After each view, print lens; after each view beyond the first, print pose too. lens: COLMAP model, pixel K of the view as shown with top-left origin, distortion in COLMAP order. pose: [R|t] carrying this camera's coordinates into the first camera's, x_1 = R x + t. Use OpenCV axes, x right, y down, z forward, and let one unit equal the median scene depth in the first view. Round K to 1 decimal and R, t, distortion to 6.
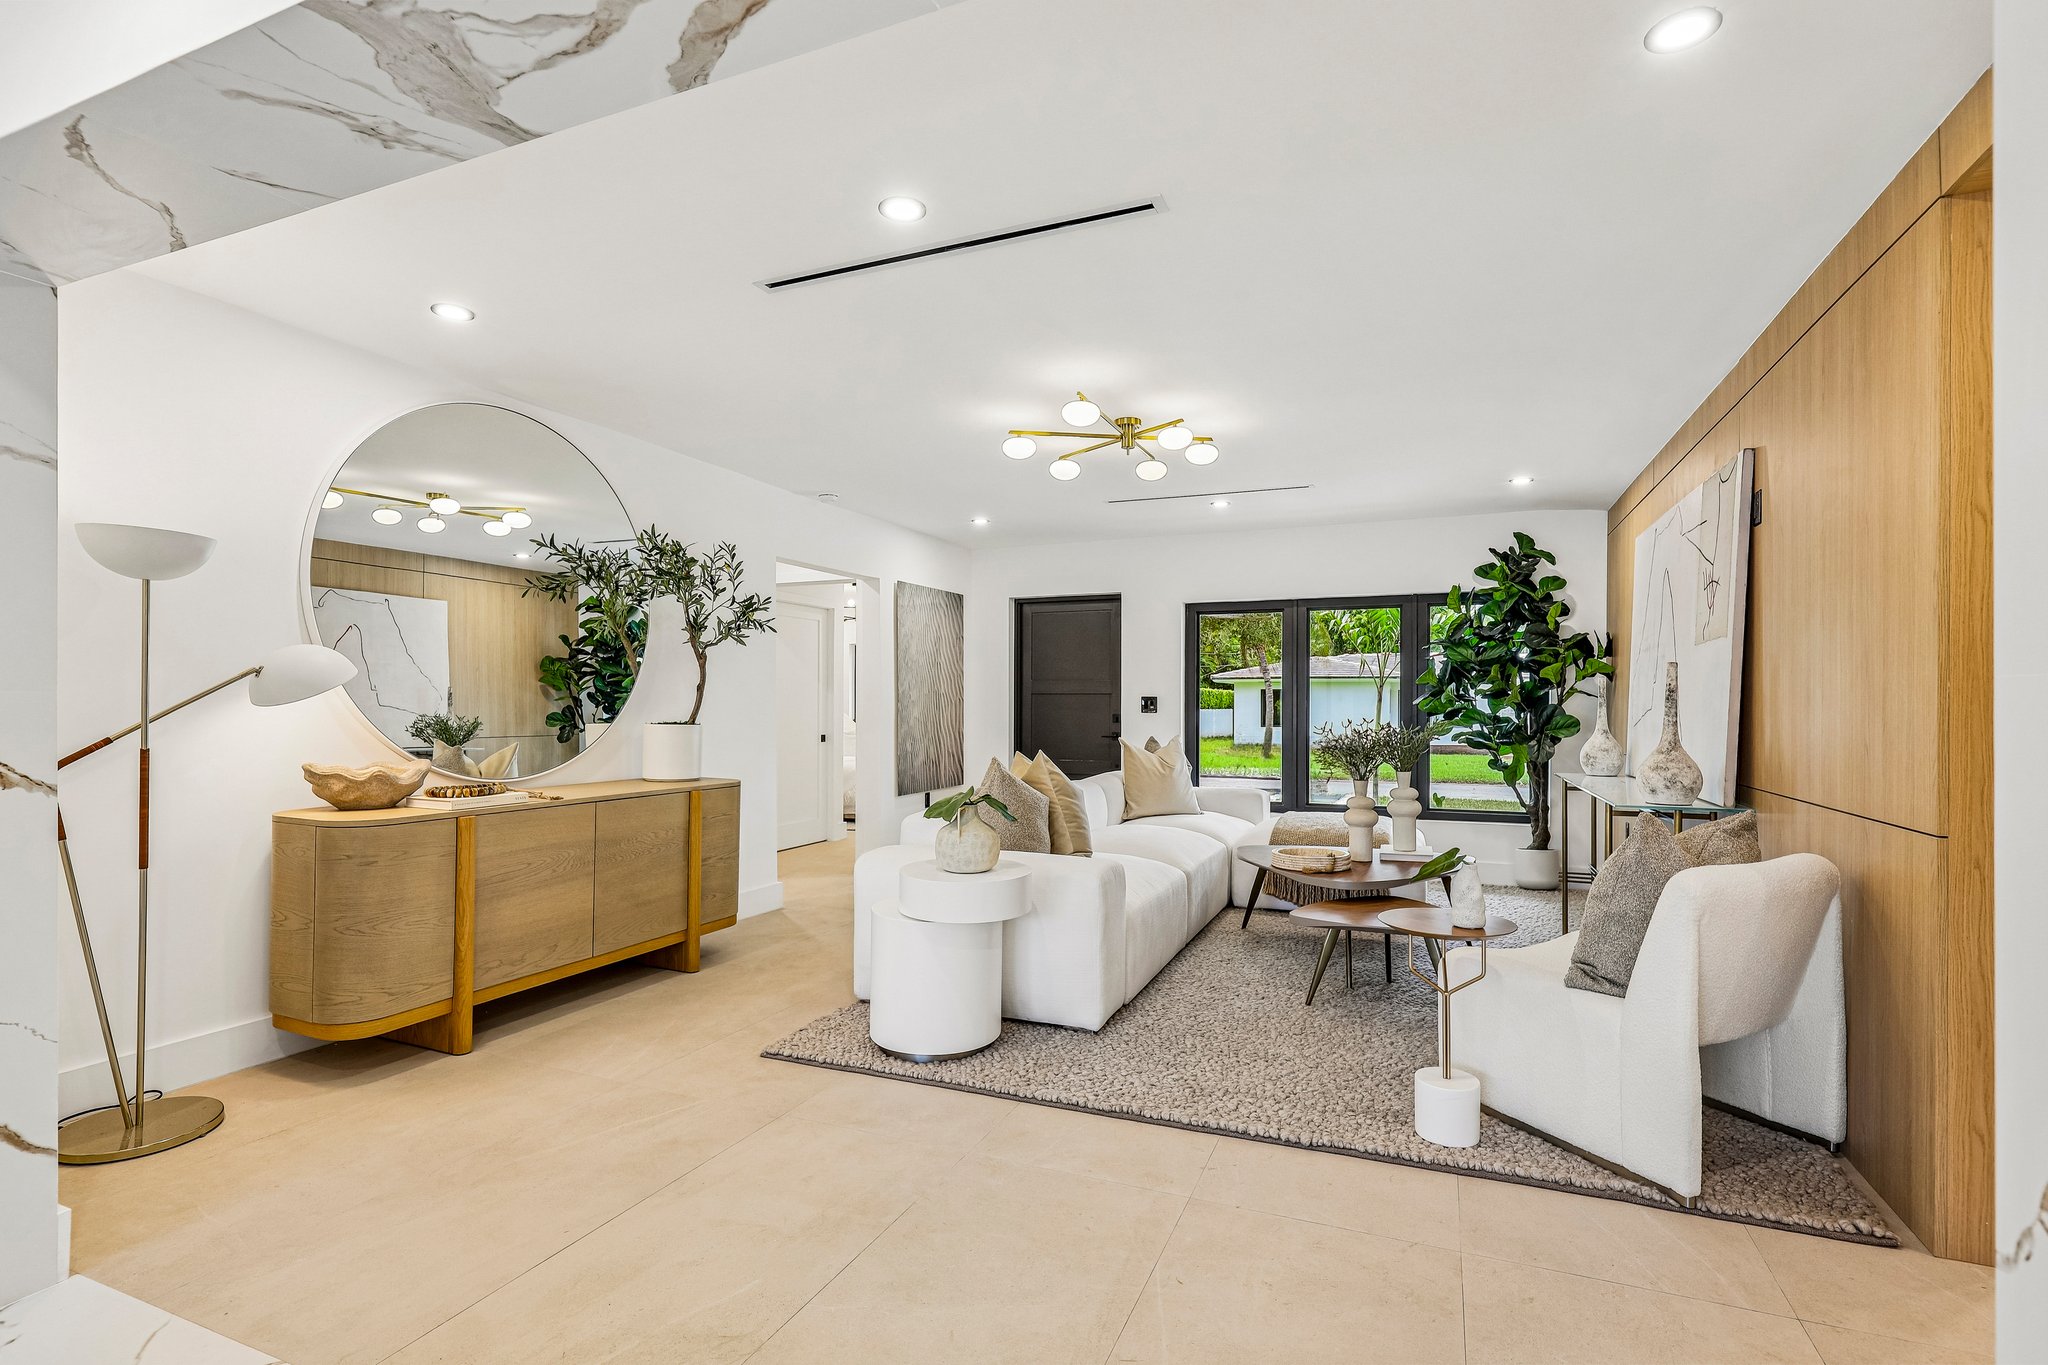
lens RADIAL K [[964.8, 0, 1032.4], [0, 964.8, 693.7], [0, 0, 1]] dist [0.000022, 0.000057]
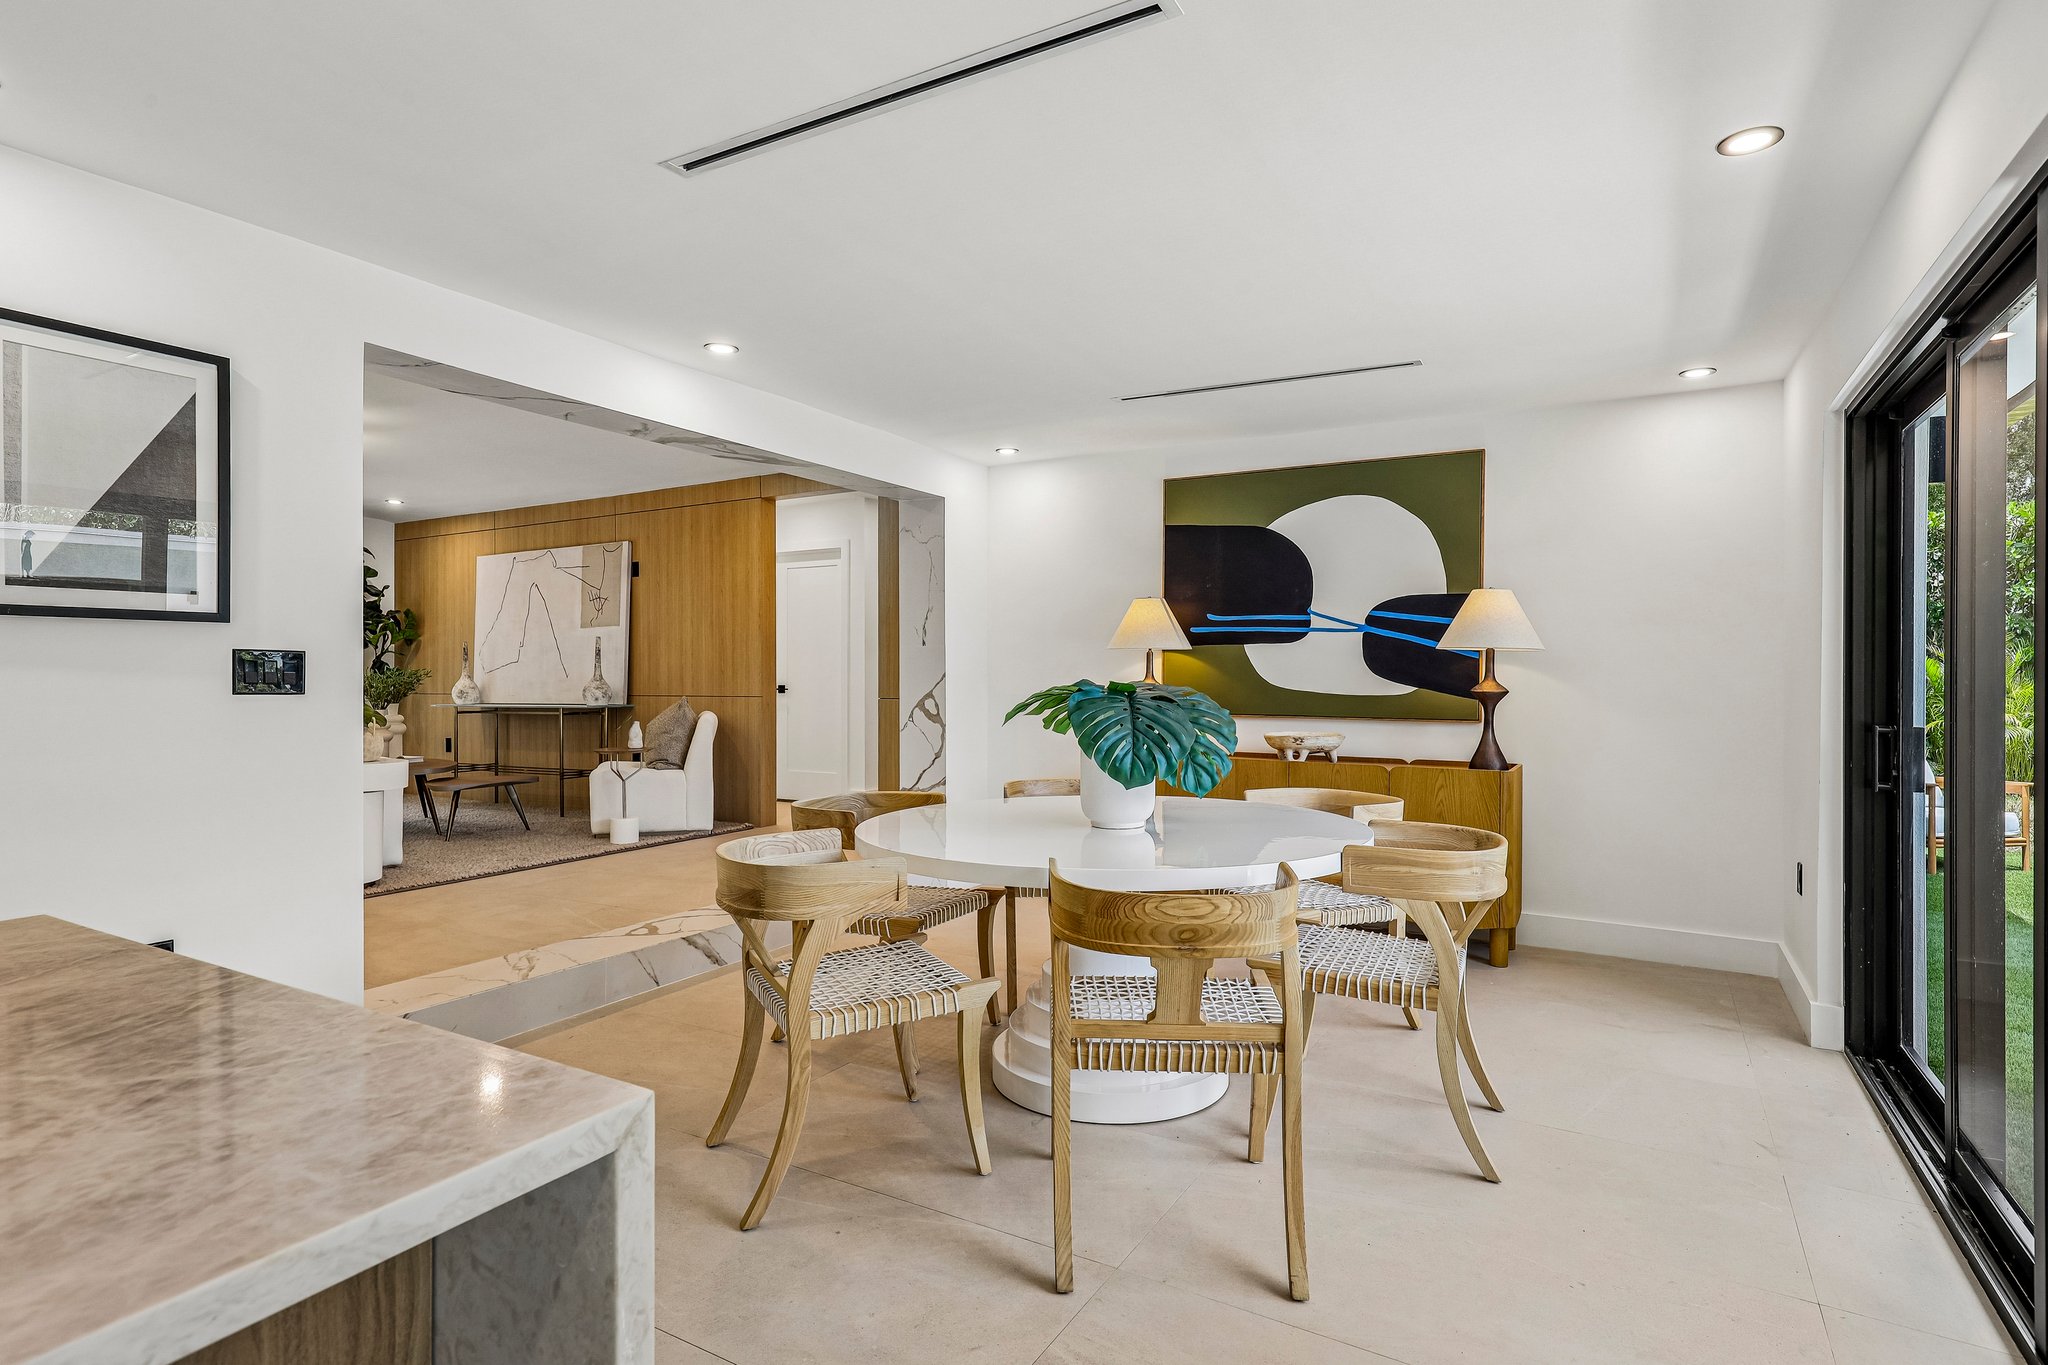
lens RADIAL K [[1039.6, 0, 1026.4], [0, 1039.6, 672.8], [0, 0, 1]] dist [-0.002829, 0.000291]
pose [[0.126883, 0.003668, 0.991911, -0.803113], [-0.007171, 0.999970, -0.002780, 0.024753], [-0.991892, -0.006761, 0.126906, -0.105624]]
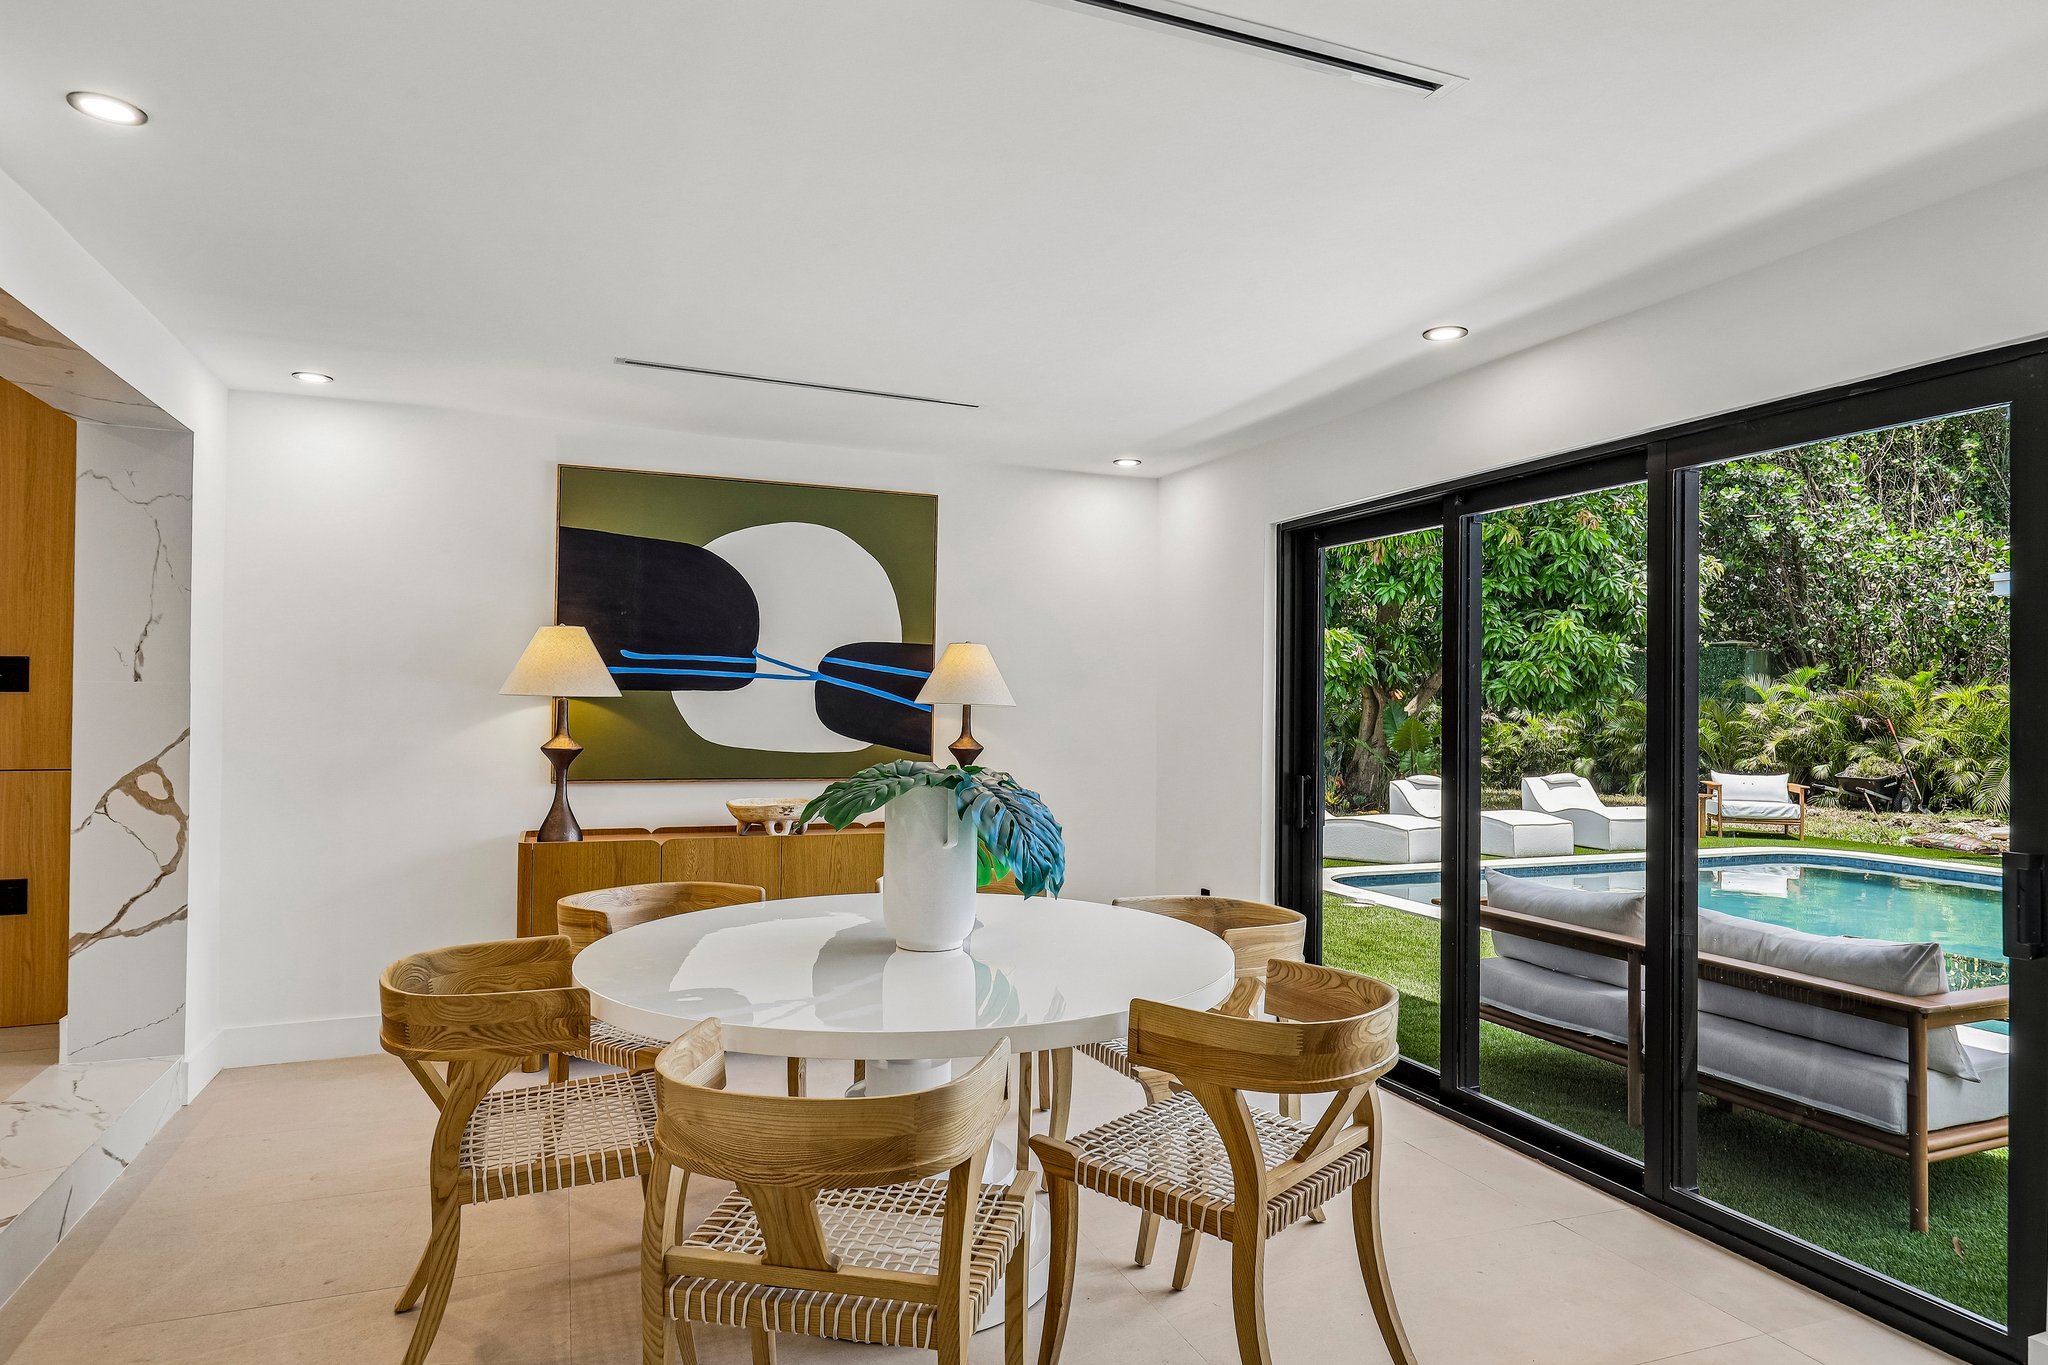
lens RADIAL K [[1214.9, 0, 1024.0], [0, 1214.9, 682.5], [0, 0, 1]] dist [-0.035394, 0.001366]
pose [[-0.719800, 0.003618, 0.694172, -0.648057], [-0.013987, 0.999708, -0.019714, 0.005141], [-0.694040, -0.023899, -0.719540, 0.225704]]
